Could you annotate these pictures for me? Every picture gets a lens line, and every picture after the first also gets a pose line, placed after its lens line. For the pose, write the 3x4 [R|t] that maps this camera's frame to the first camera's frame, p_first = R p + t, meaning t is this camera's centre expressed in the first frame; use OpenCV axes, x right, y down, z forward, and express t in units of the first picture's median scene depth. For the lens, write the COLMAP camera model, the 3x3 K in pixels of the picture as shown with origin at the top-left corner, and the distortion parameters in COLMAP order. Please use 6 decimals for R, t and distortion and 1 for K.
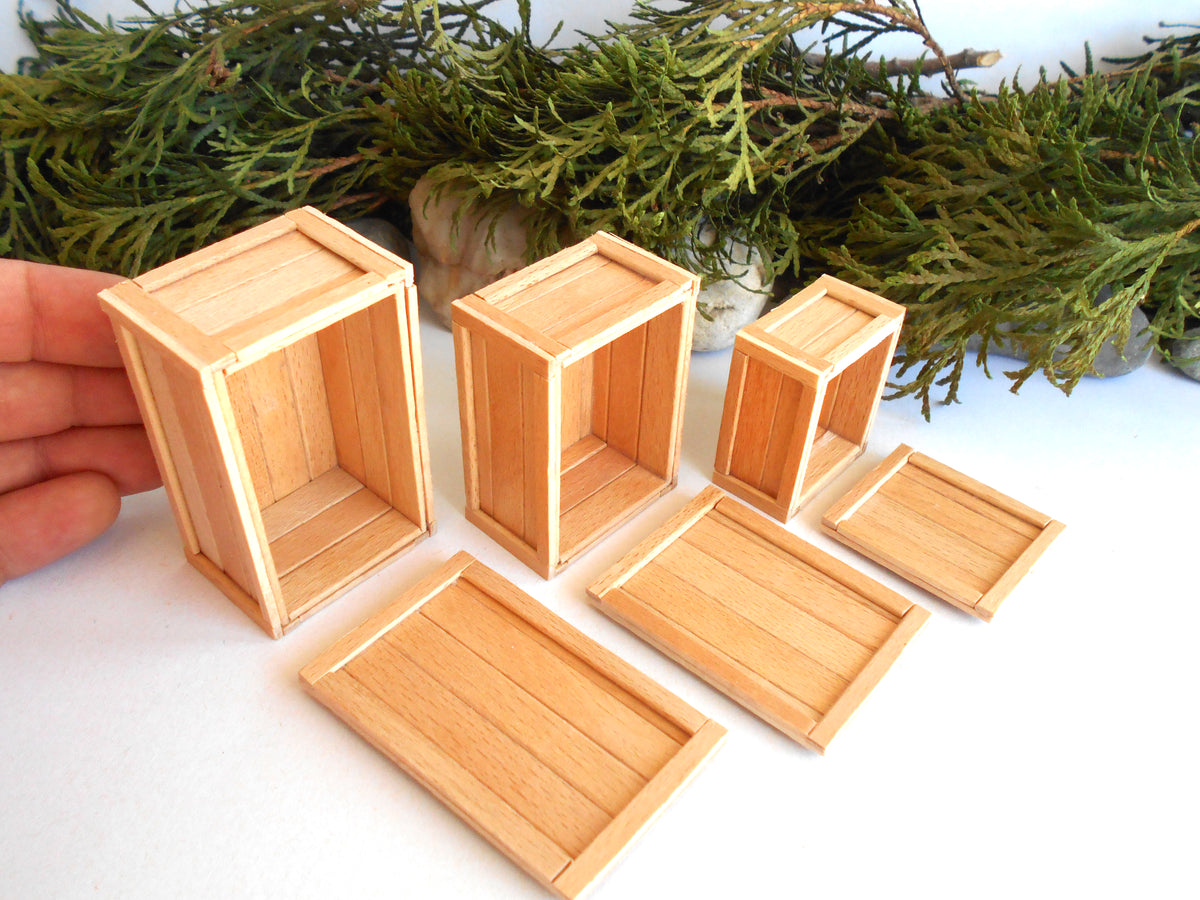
lens RADIAL K [[1033.7, 0, 601.5], [0, 1033.7, 442.2], [0, 0, 1]] dist [-0.008516, 0.007275]
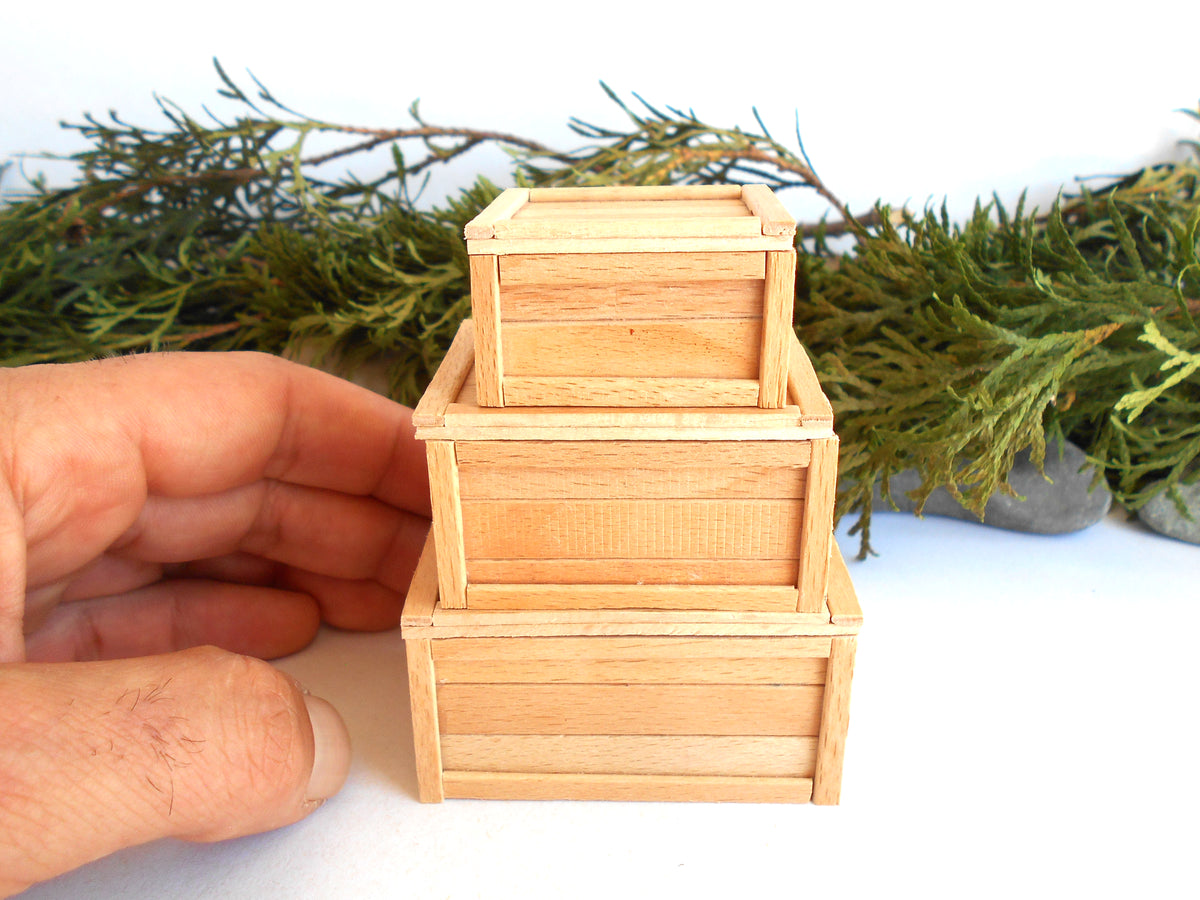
lens RADIAL K [[1027.4, 0, 600.1], [0, 1027.4, 450.4], [0, 0, 1]] dist [-0.005460, -0.003594]
pose [[0.998244, -0.021823, -0.055065, 0.162882], [0.005948, 0.961884, -0.273393, 0.108500], [0.058932, 0.272586, 0.960325, 0.138688]]
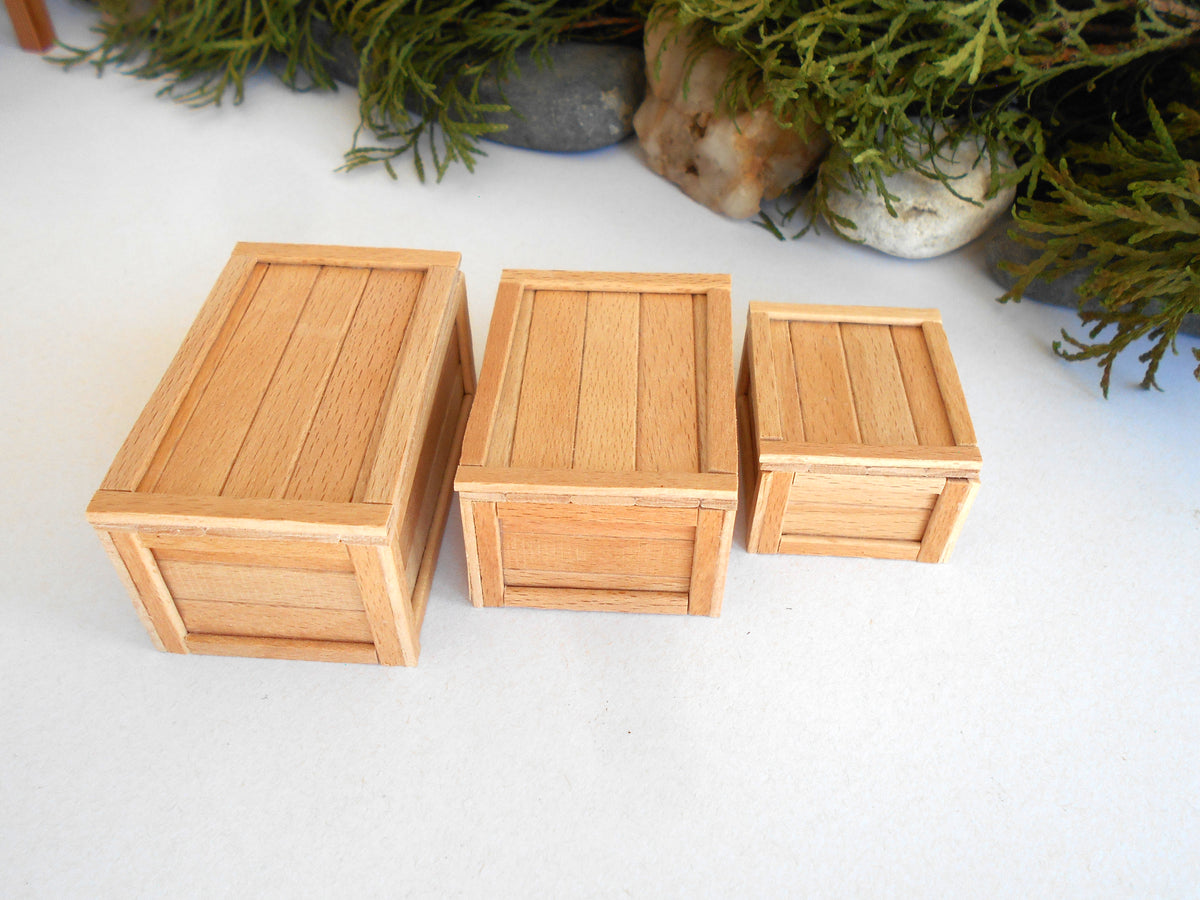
lens RADIAL K [[1033.7, 0, 601.5], [0, 1033.7, 442.2], [0, 0, 1]] dist [-0.008516, 0.007275]
pose [[0.870477, 0.322502, -0.371836, 0.275771], [-0.295731, 0.946567, 0.128666, 0.024834], [0.393463, -0.002037, 0.919338, 0.091010]]
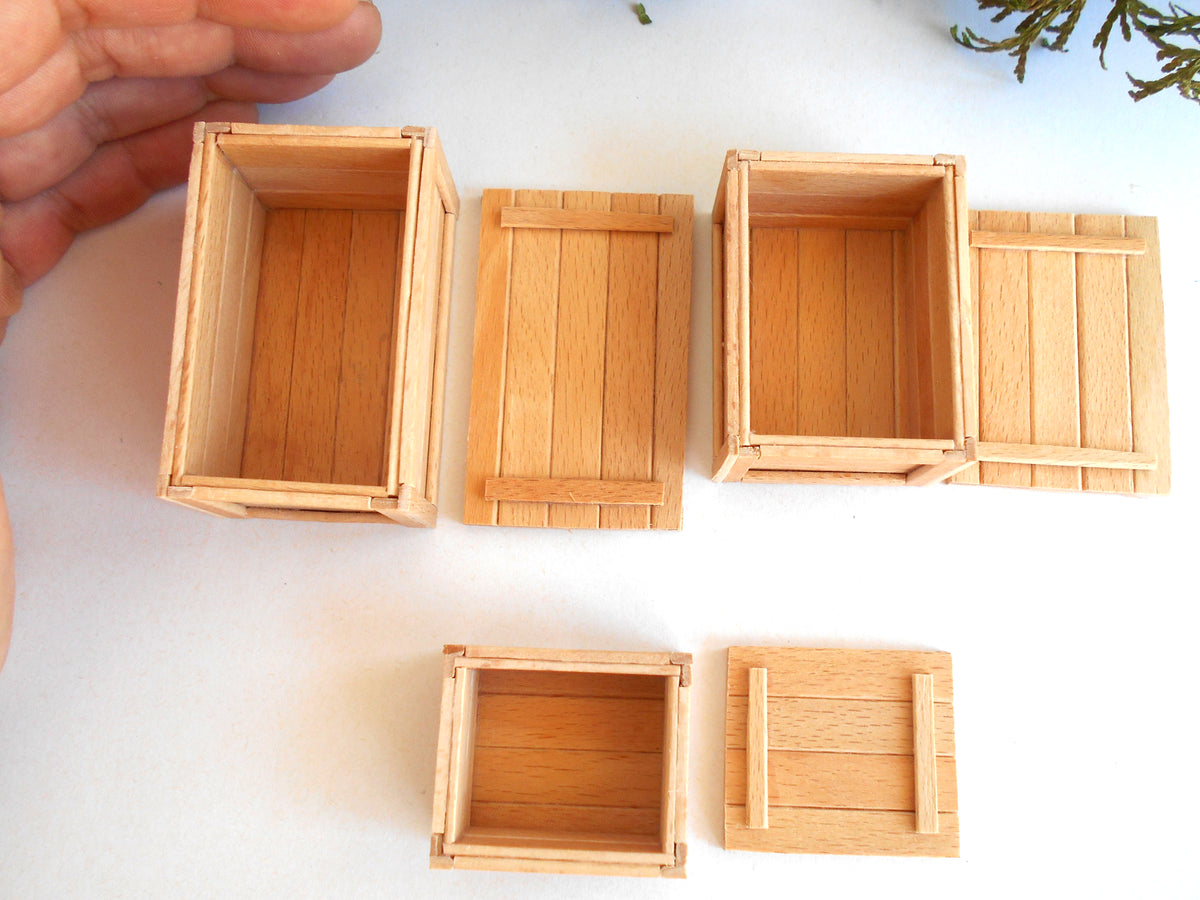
lens RADIAL K [[1027.4, 0, 600.1], [0, 1027.4, 450.4], [0, 0, 1]] dist [-0.005460, -0.003594]
pose [[0.998444, -0.033569, -0.044521, 0.009371], [0.054275, 0.768054, 0.638081, -0.325930], [0.012775, -0.639505, 0.768681, 0.179060]]
